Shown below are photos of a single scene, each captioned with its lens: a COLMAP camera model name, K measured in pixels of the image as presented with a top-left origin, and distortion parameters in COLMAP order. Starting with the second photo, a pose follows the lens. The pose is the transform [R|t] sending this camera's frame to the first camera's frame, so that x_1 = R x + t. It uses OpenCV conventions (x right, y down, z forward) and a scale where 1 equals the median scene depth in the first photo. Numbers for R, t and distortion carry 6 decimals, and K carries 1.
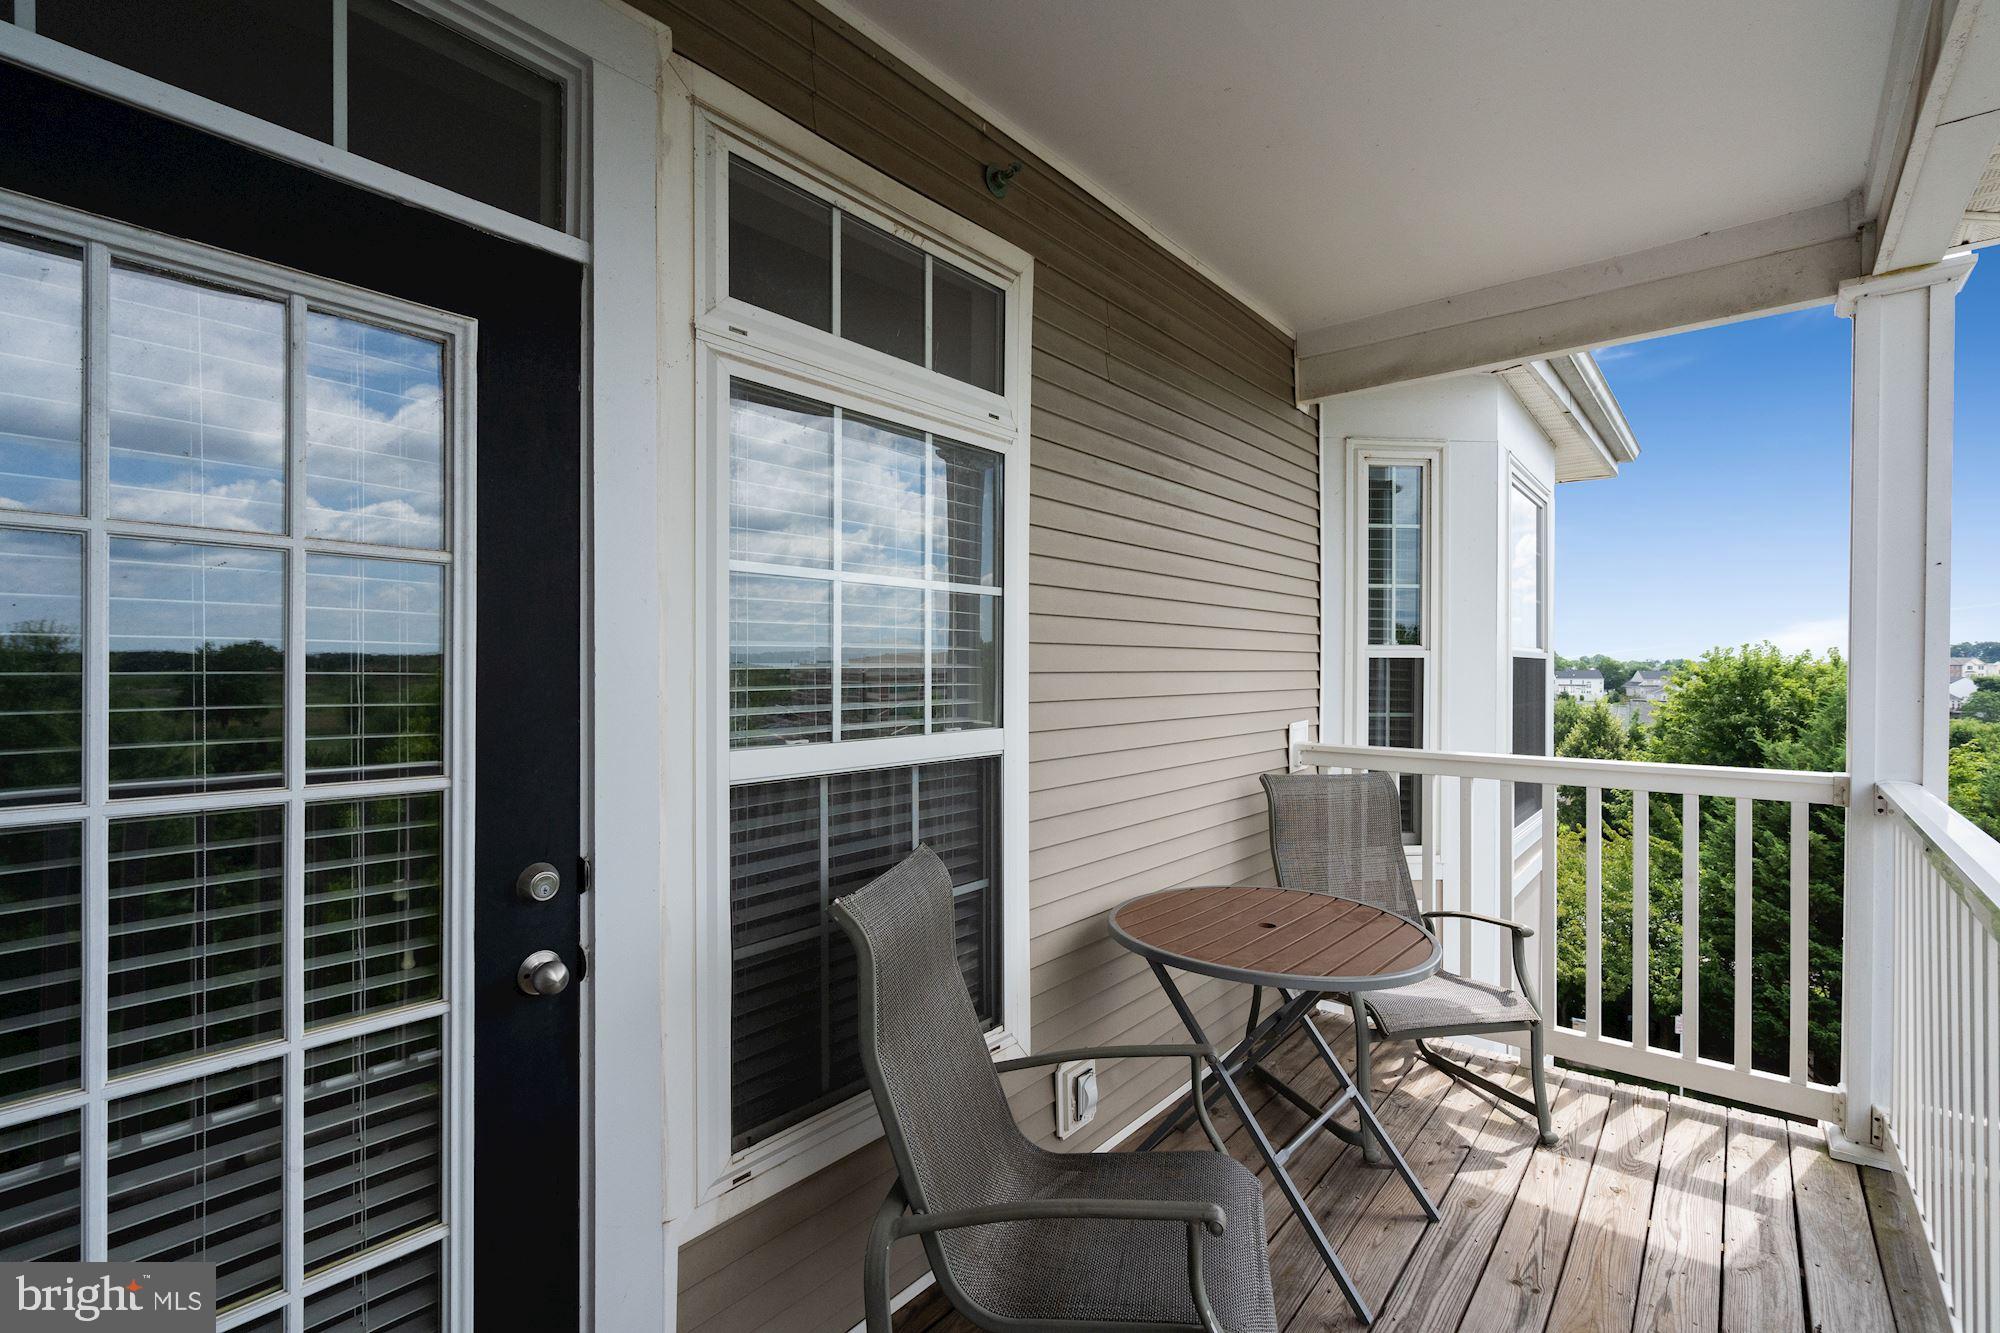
lens RADIAL K [[914.0, 0, 1000.0], [0, 914.0, 669.3], [0, 0, 1]] dist [0.005815, 0.000167]
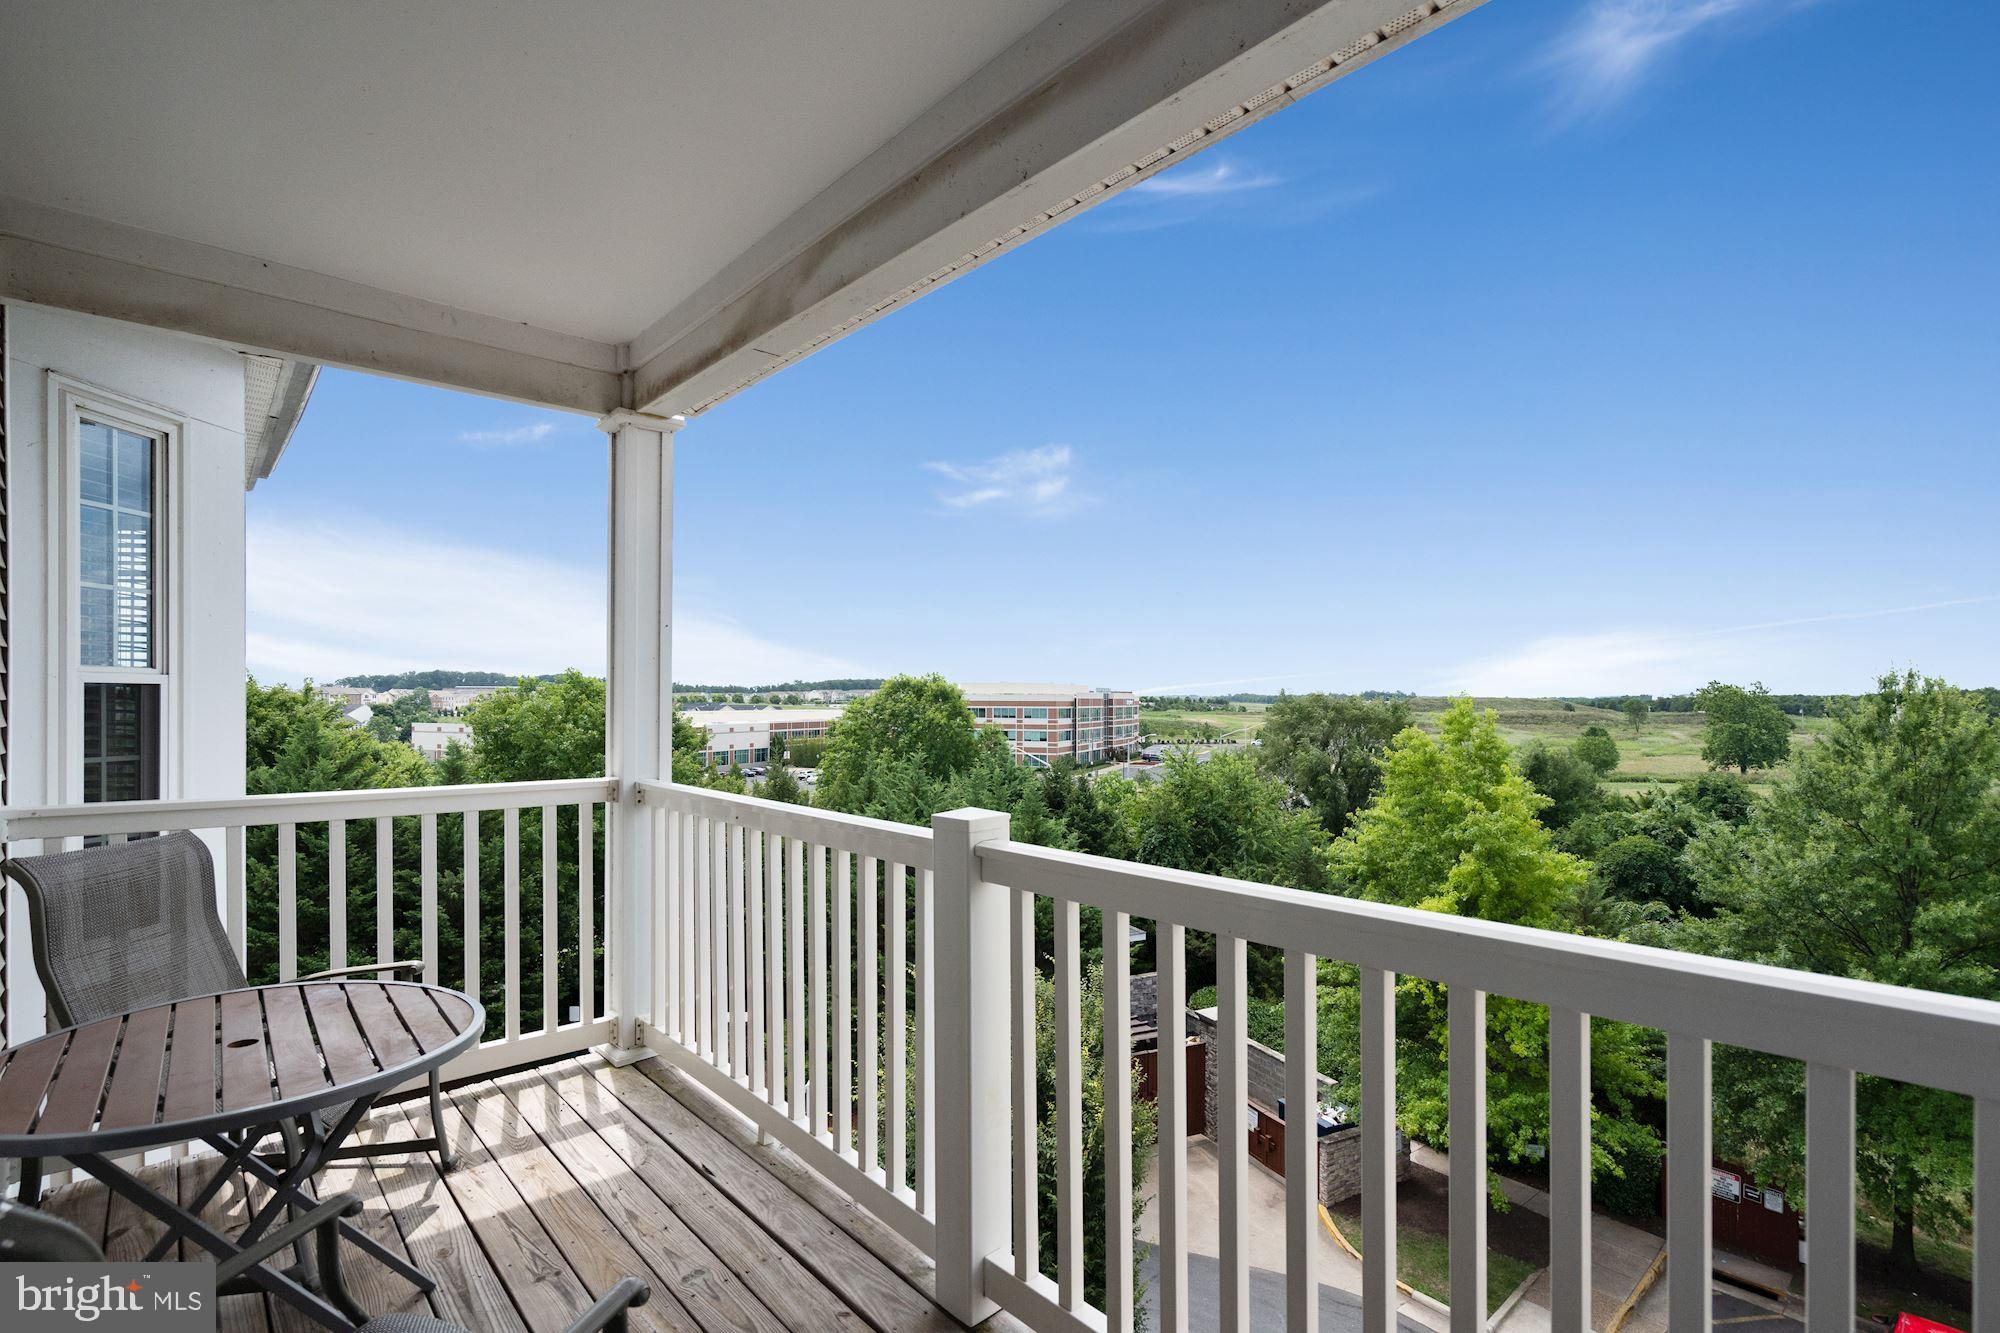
lens RADIAL K [[914.0, 0, 1011.7], [0, 914.0, 697.1], [0, 0, 1]] dist [0.005815, 0.000167]
pose [[0.153084, 0.001443, 0.988212, -0.306229], [-0.002017, 0.999997, -0.001147, -0.002173], [-0.988211, -0.001817, 0.153086, 0.230835]]
